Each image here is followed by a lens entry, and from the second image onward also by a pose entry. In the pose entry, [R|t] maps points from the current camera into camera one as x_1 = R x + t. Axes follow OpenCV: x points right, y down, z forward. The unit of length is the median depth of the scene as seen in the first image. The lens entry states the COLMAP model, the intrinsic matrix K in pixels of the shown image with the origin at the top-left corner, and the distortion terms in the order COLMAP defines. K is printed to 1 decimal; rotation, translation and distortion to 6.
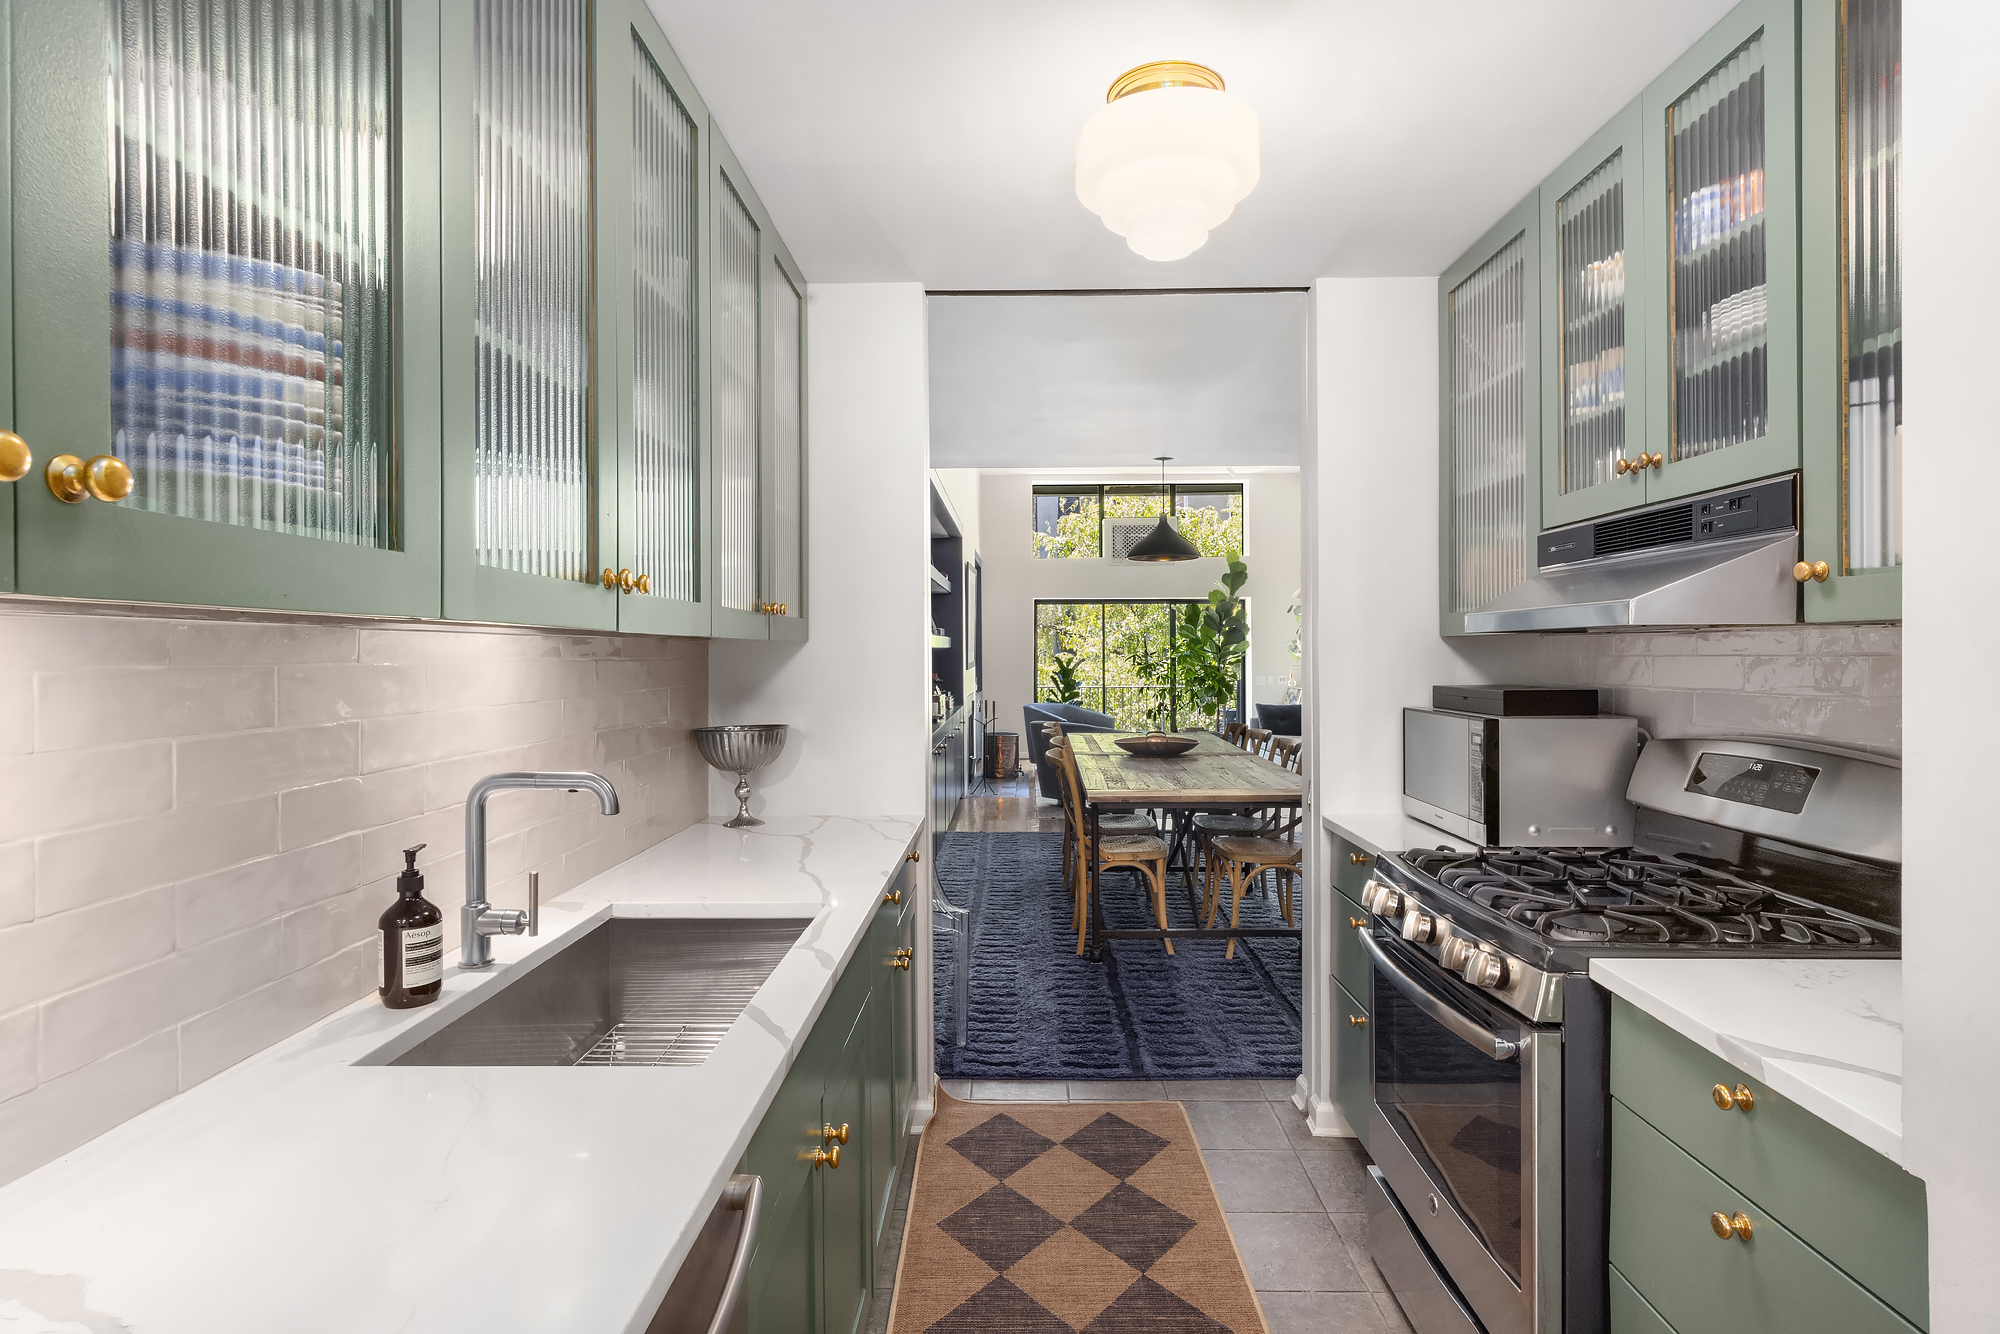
lens RADIAL K [[1029.0, 0, 1009.9], [0, 1029.0, 670.2], [0, 0, 1]] dist [-0.001891, -0.000019]
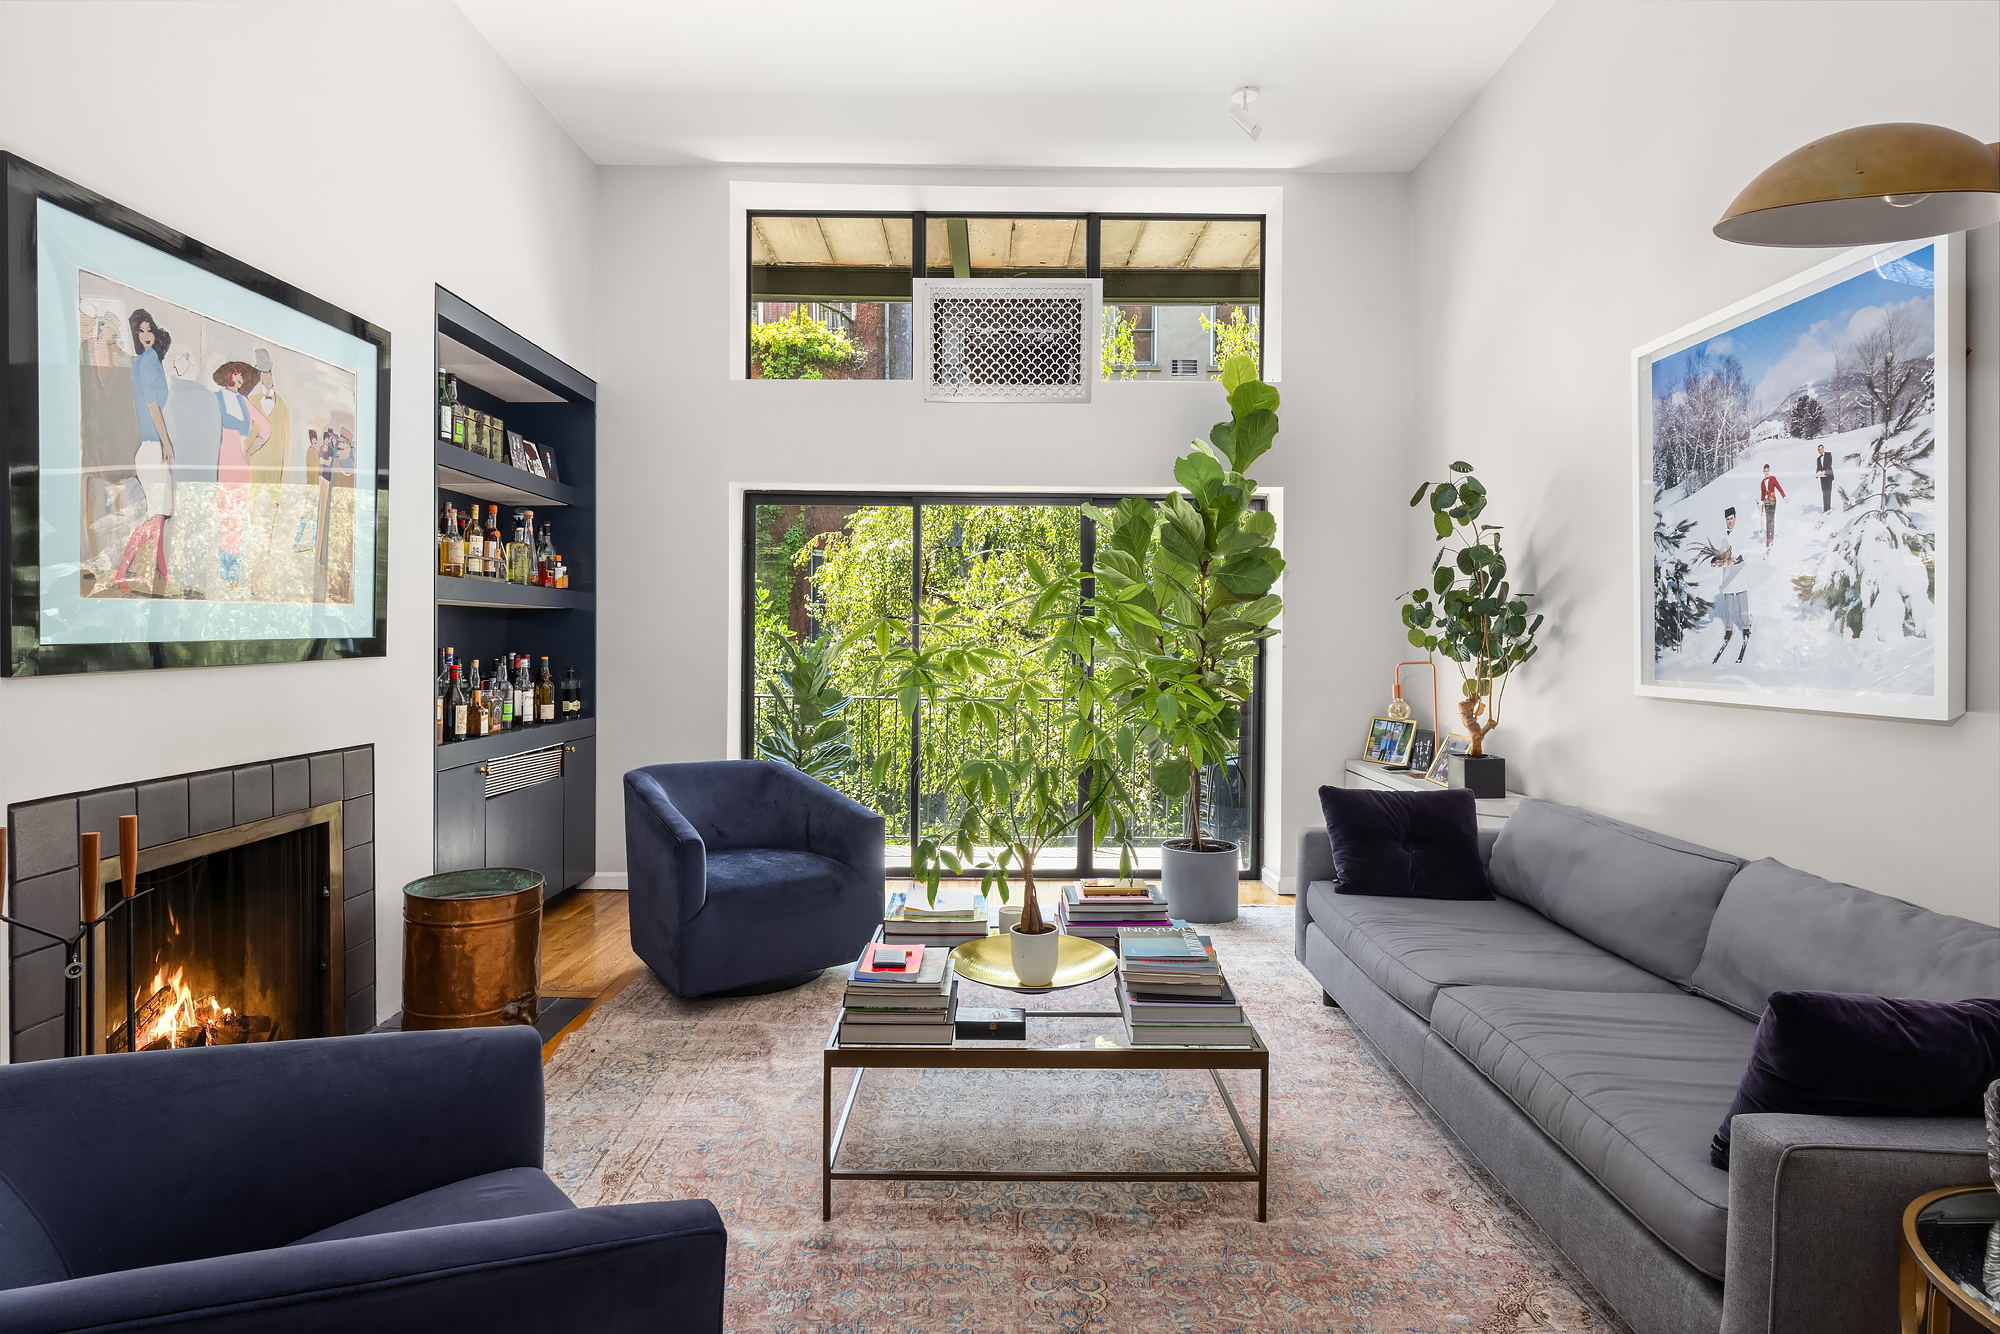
lens RADIAL K [[1058.5, 0, 987.4], [0, 1058.5, 655.3], [0, 0, 1]] dist [0.008158, -0.003785]
pose [[0.999930, 0.008914, 0.007773, 0.120139], [-0.009006, 0.999888, 0.011973, -0.010001], [-0.007665, -0.012042, 0.999898, 0.604990]]
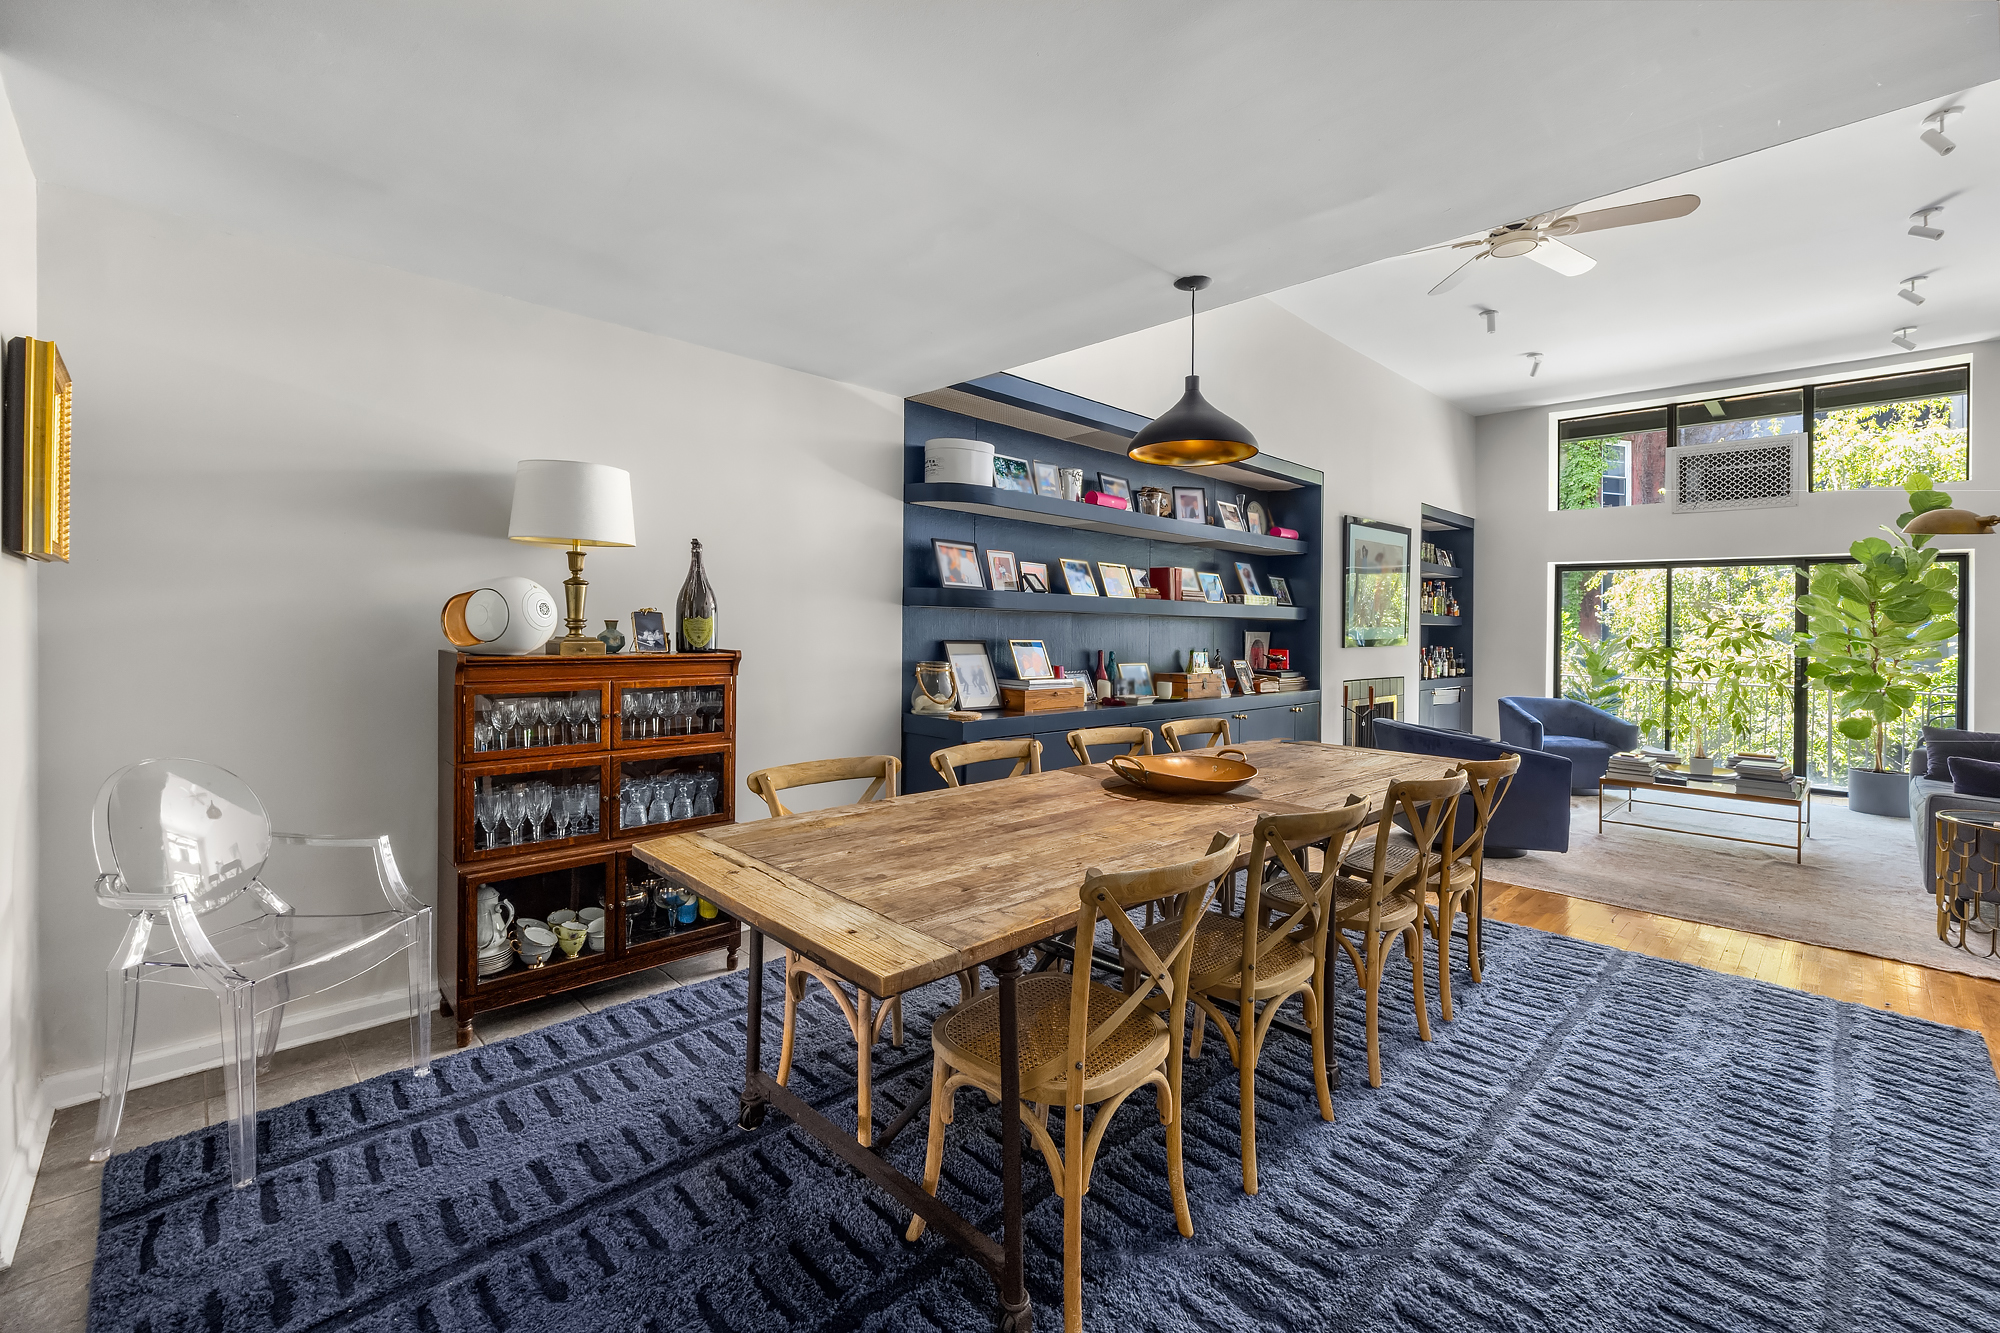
lens RADIAL K [[860.1, 0, 988.7], [0, 860.1, 615.5], [0, 0, 1]] dist [0.002813, 0.000370]
pose [[0.708021, 0.008805, -0.706137, 0.187473], [-0.023507, 0.999662, -0.011105, -0.012645], [0.705800, 0.024462, 0.707989, 0.240932]]
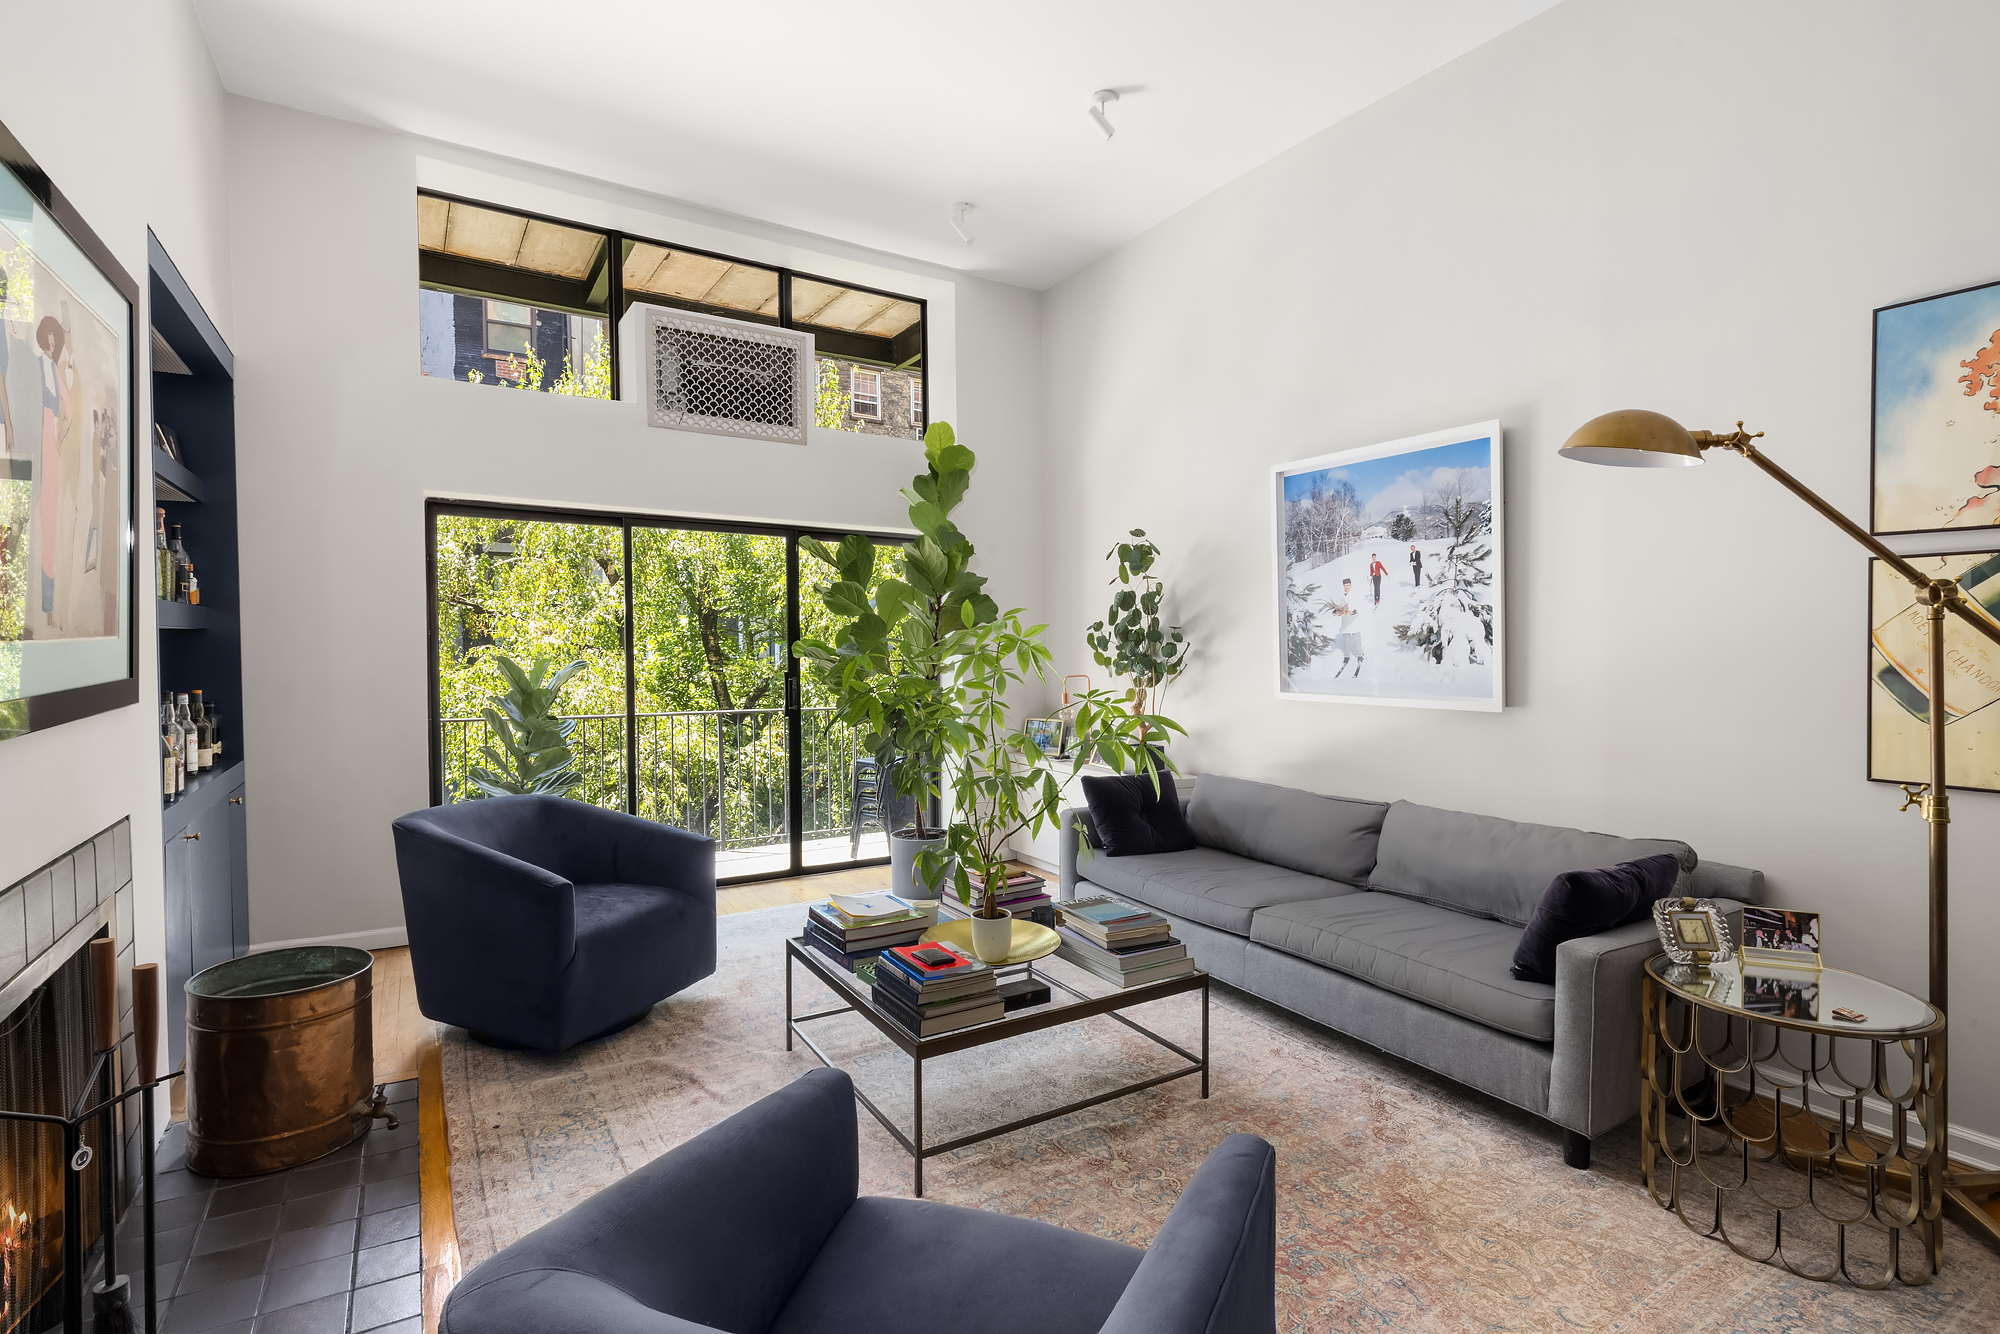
lens RADIAL K [[964.0, 0, 1005.7], [0, 964.0, 663.4], [0, 0, 1]] dist [0.004703, 0.000057]
pose [[0.840231, -0.004793, 0.542207, 0.010442], [-0.003761, 0.999885, 0.014667, -0.016187], [-0.542215, -0.014363, 0.840117, 0.621754]]
